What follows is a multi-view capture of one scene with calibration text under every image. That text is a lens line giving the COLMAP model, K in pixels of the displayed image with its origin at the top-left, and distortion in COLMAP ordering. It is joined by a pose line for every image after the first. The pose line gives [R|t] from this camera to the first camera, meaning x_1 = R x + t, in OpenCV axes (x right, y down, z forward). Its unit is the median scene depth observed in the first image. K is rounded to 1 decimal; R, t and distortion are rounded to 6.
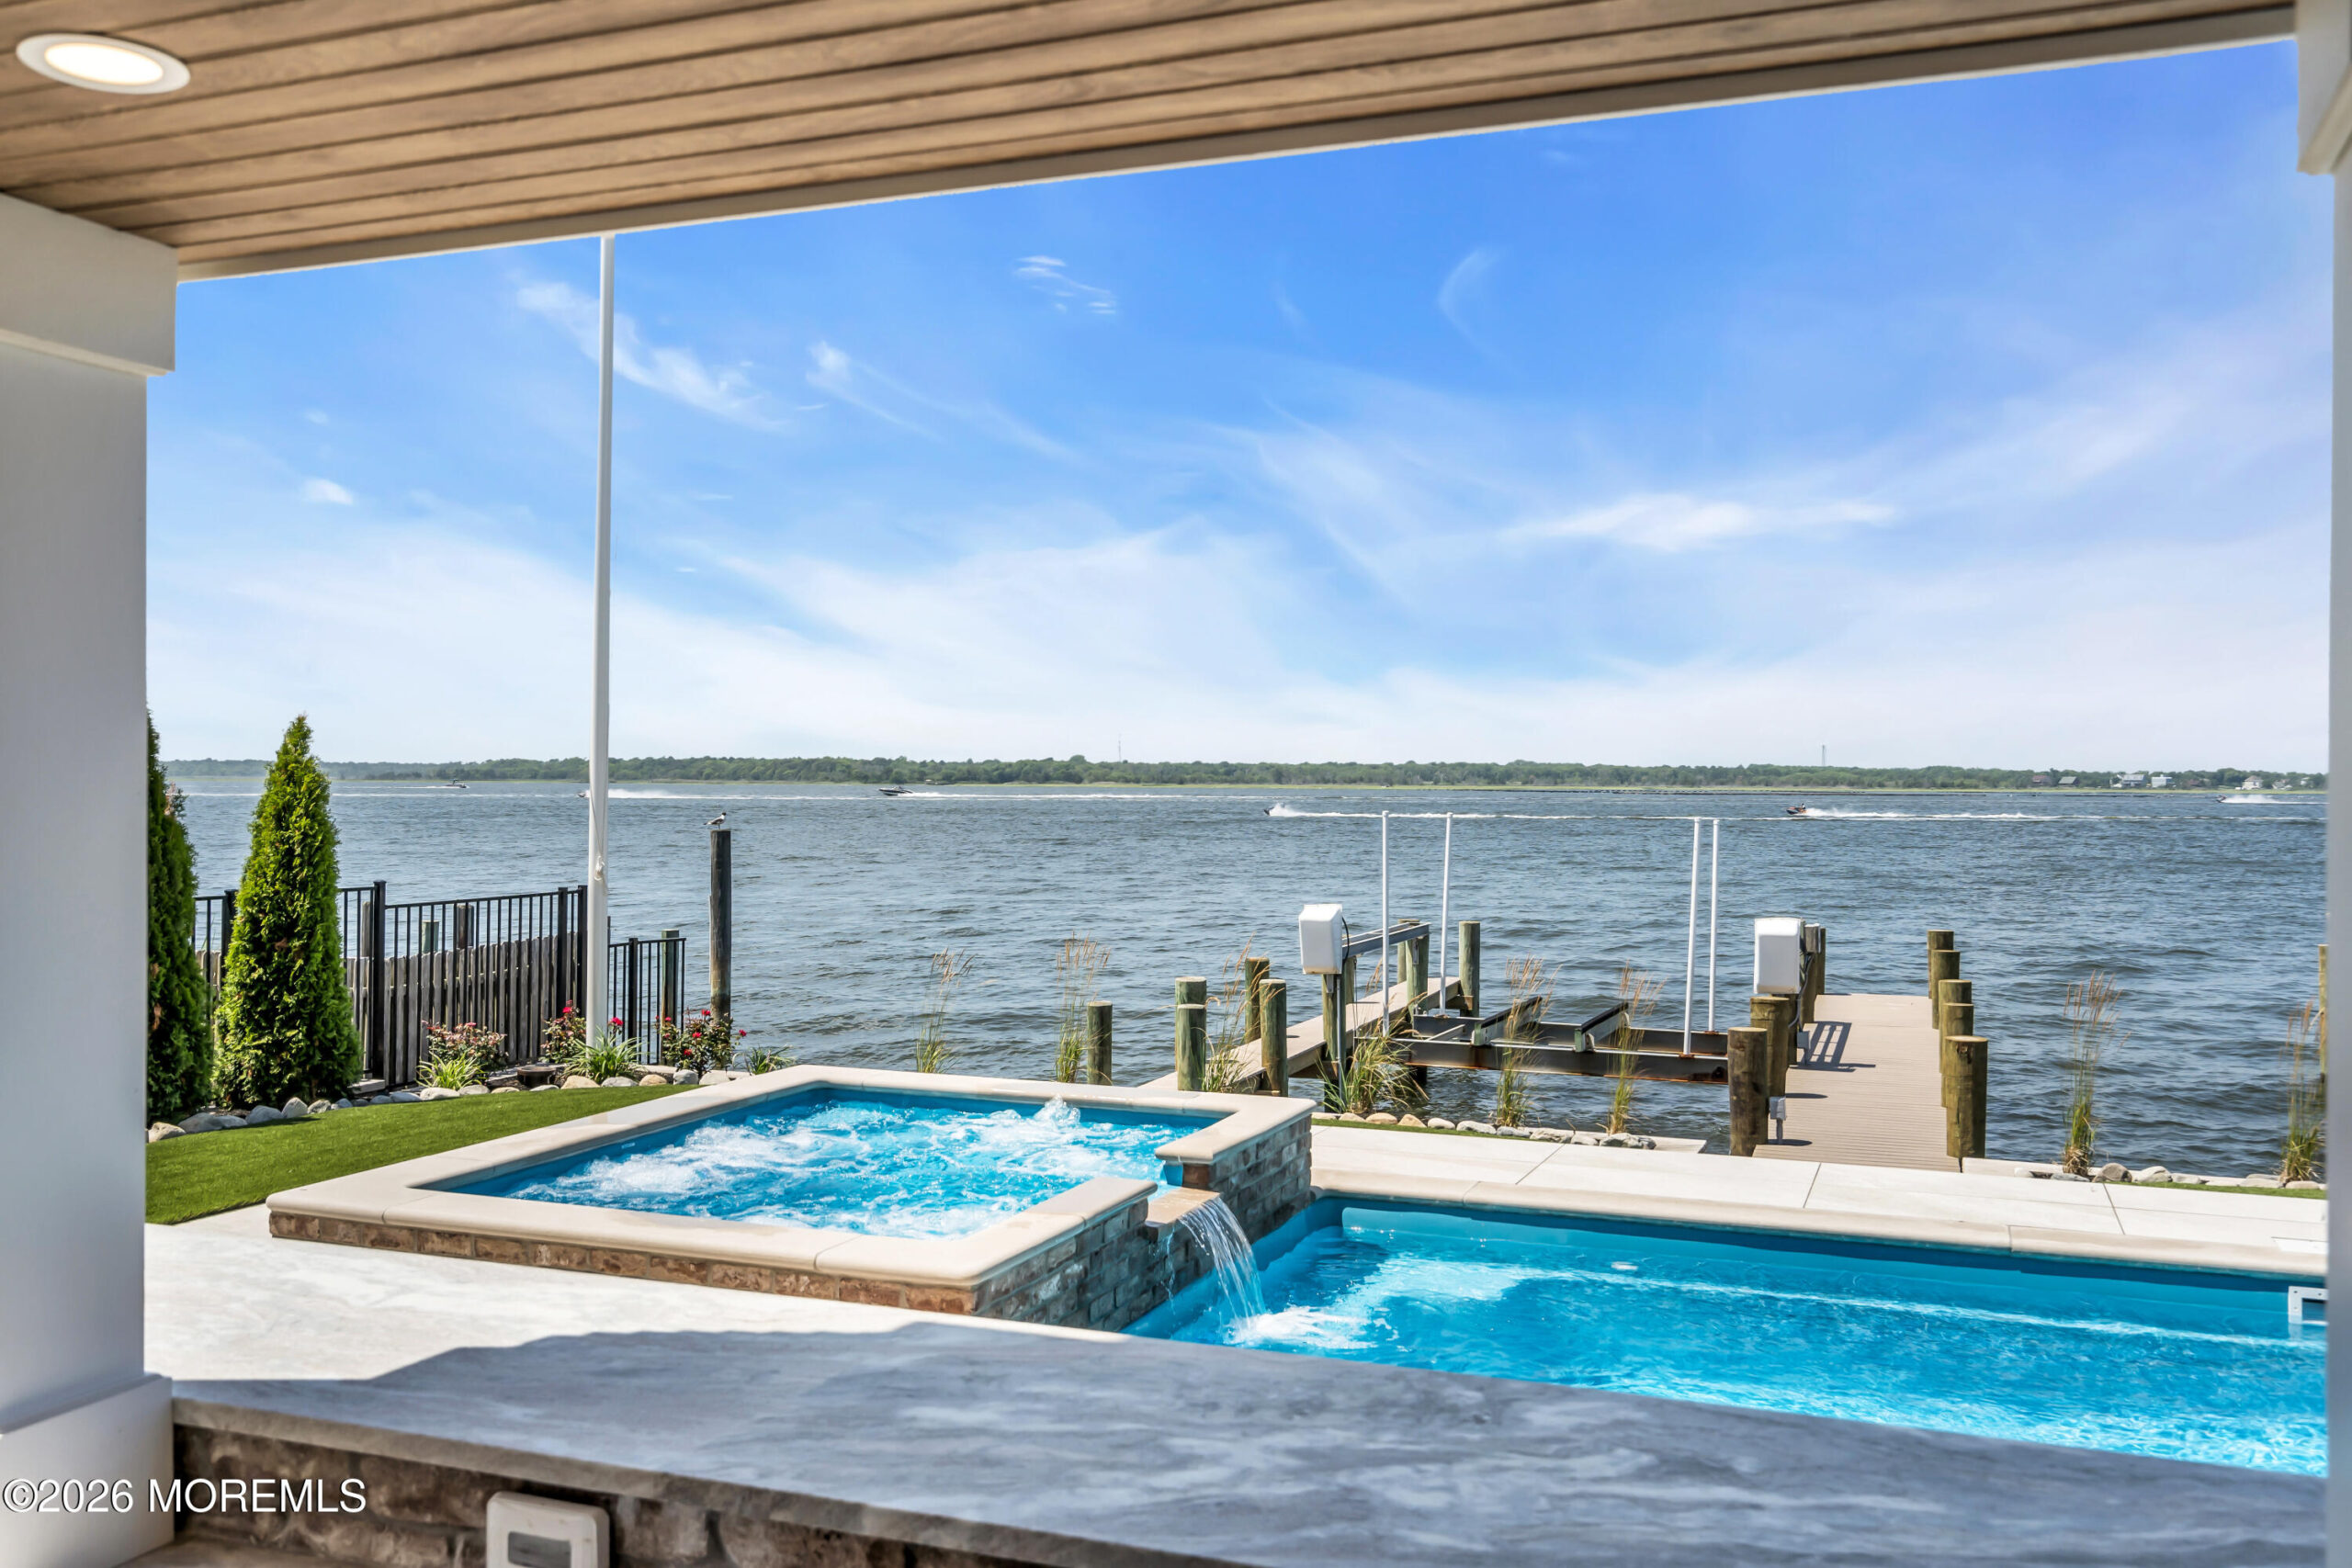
lens RADIAL K [[2002.5, 0, 1140.4], [0, 2002.5, 725.0], [0, 0, 1]] dist [-0.000208, 0.001939]
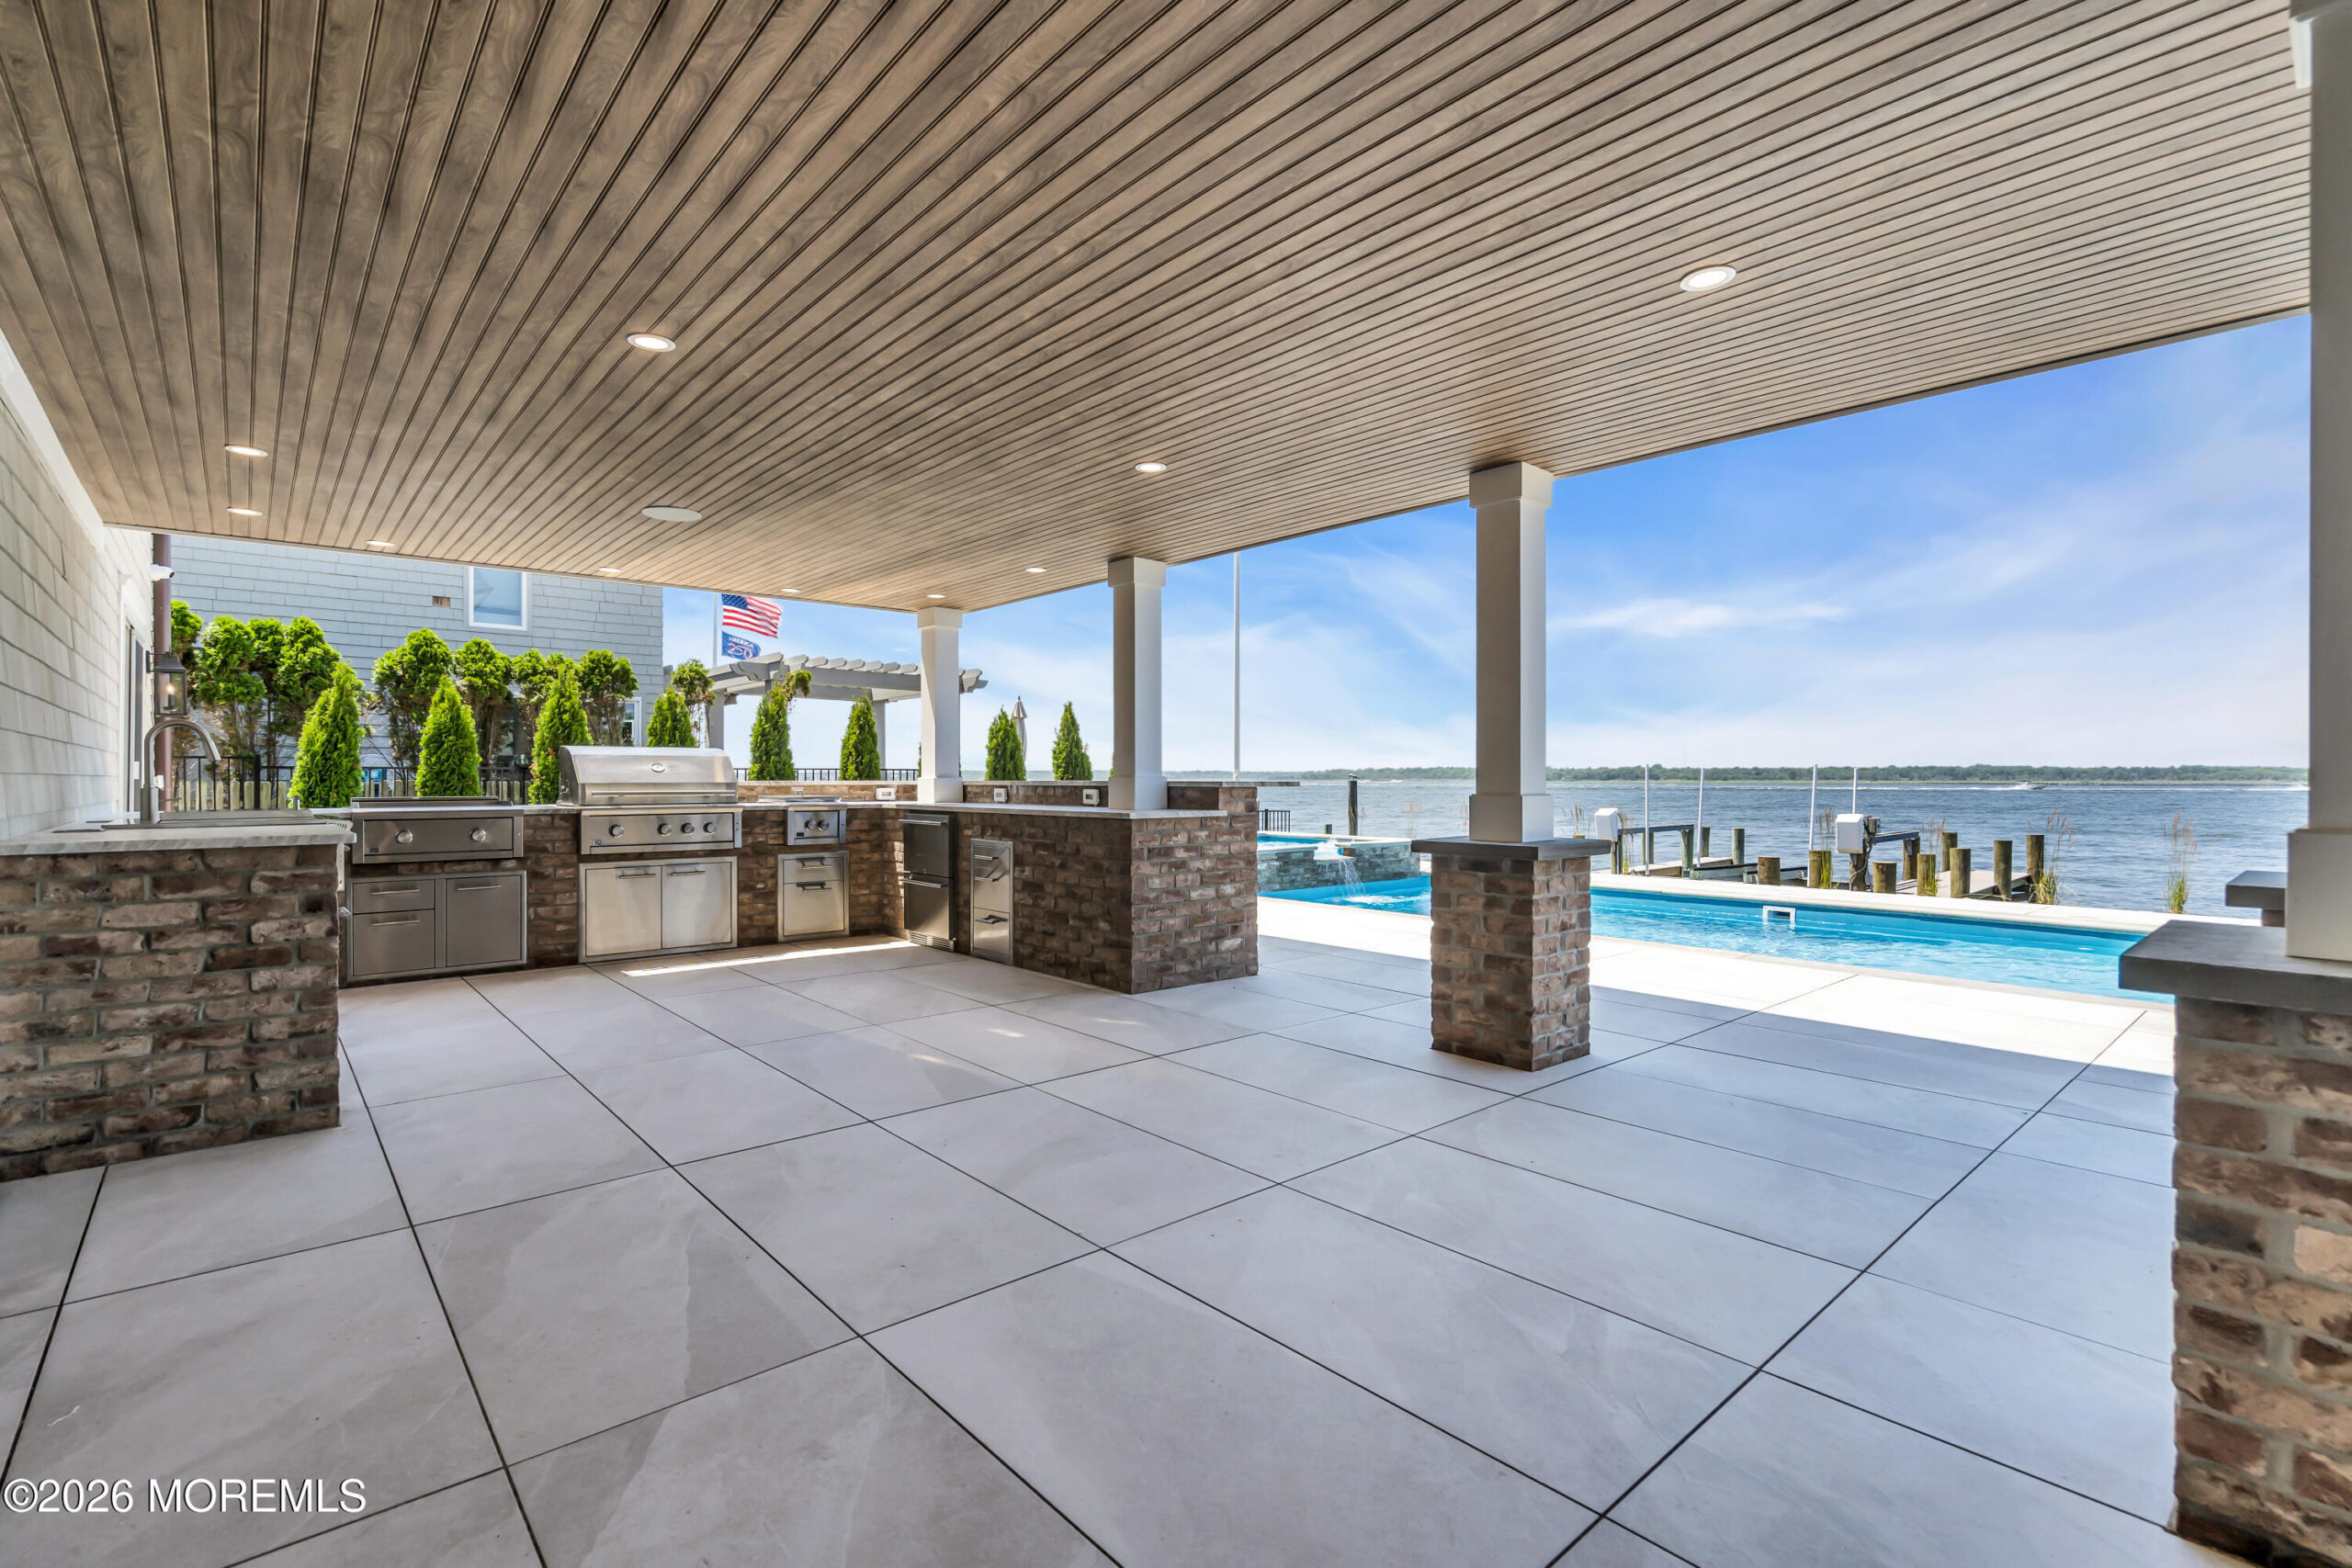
lens RADIAL K [[1061.3, 0, 1155.2], [0, 1061.3, 783.5], [0, 0, 1]] dist [-0.006650, 0.004803]
pose [[0.889219, -0.002624, -0.457474, 0.313398], [0.016880, 0.999491, 0.027077, 0.047437], [0.457170, -0.031800, 0.888811, -0.337349]]
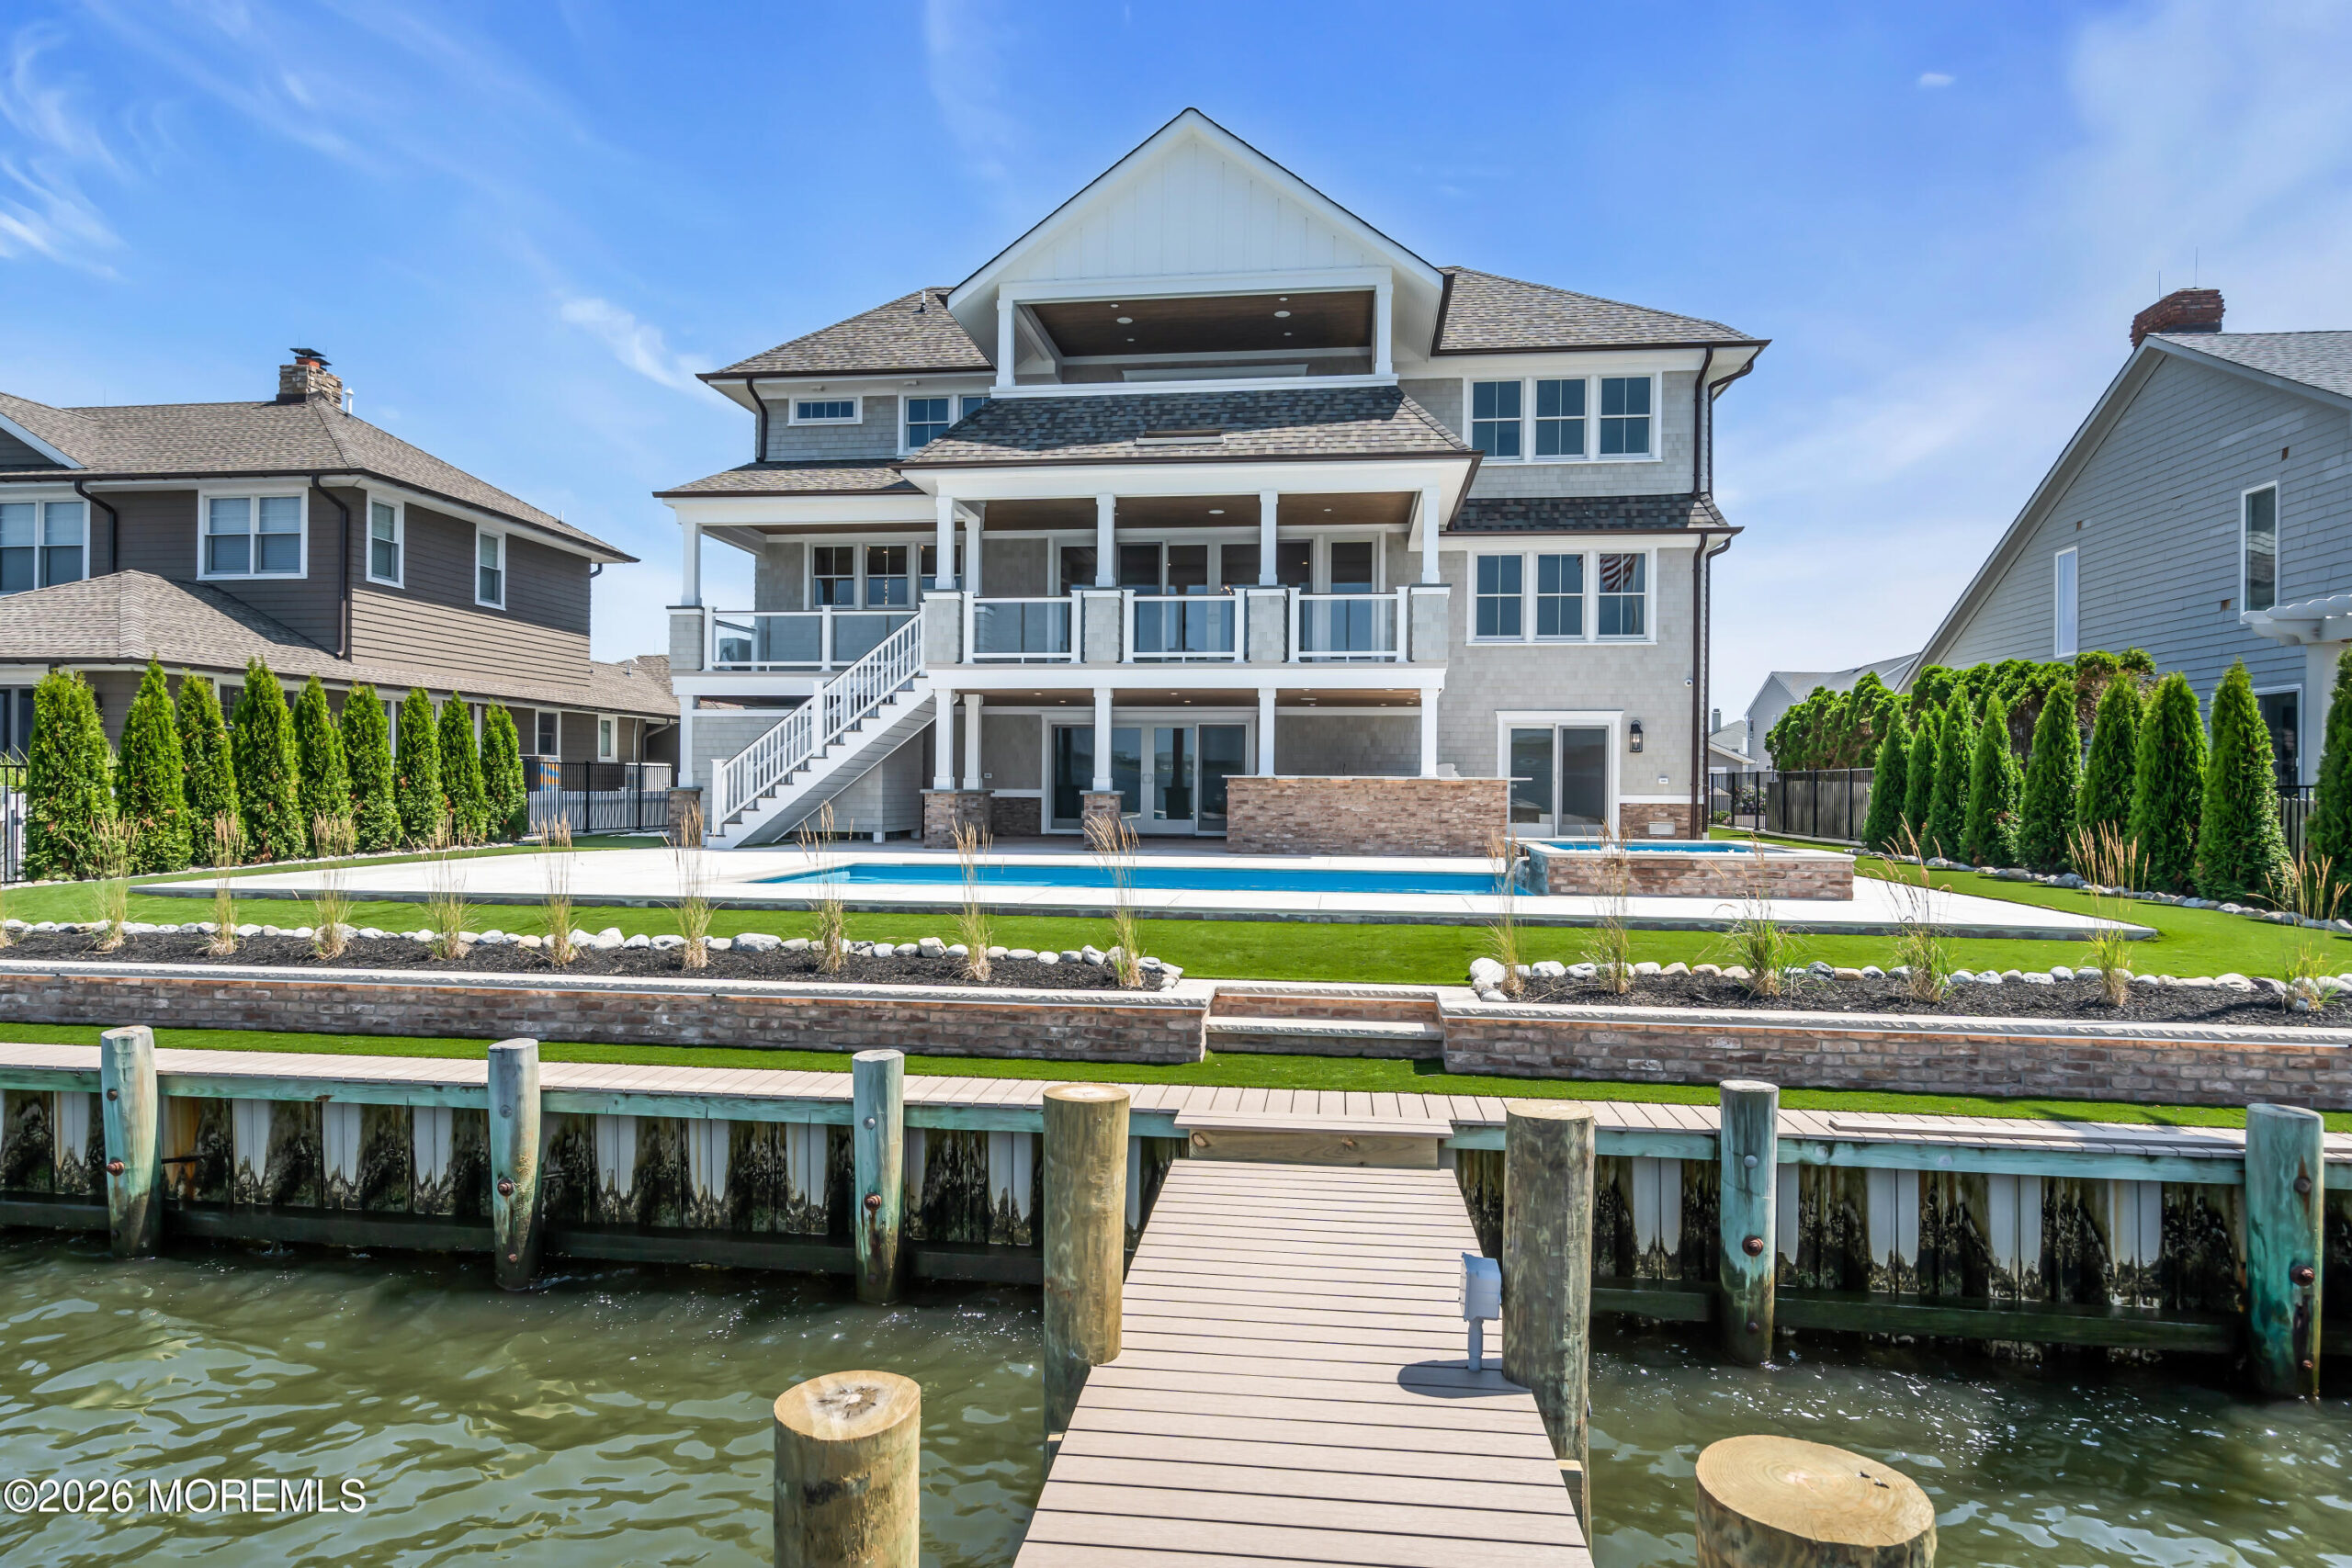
lens RADIAL K [[1357.8, 0, 1149.7], [0, 1357.8, 780.1], [0, 0, 1]] dist [0.009725, 0.000187]
pose [[-0.970026, -0.014752, -0.242552, 0.601515], [-0.007632, 0.999513, -0.030267, 0.116108], [0.242880, -0.027509, -0.969666, 1.646010]]
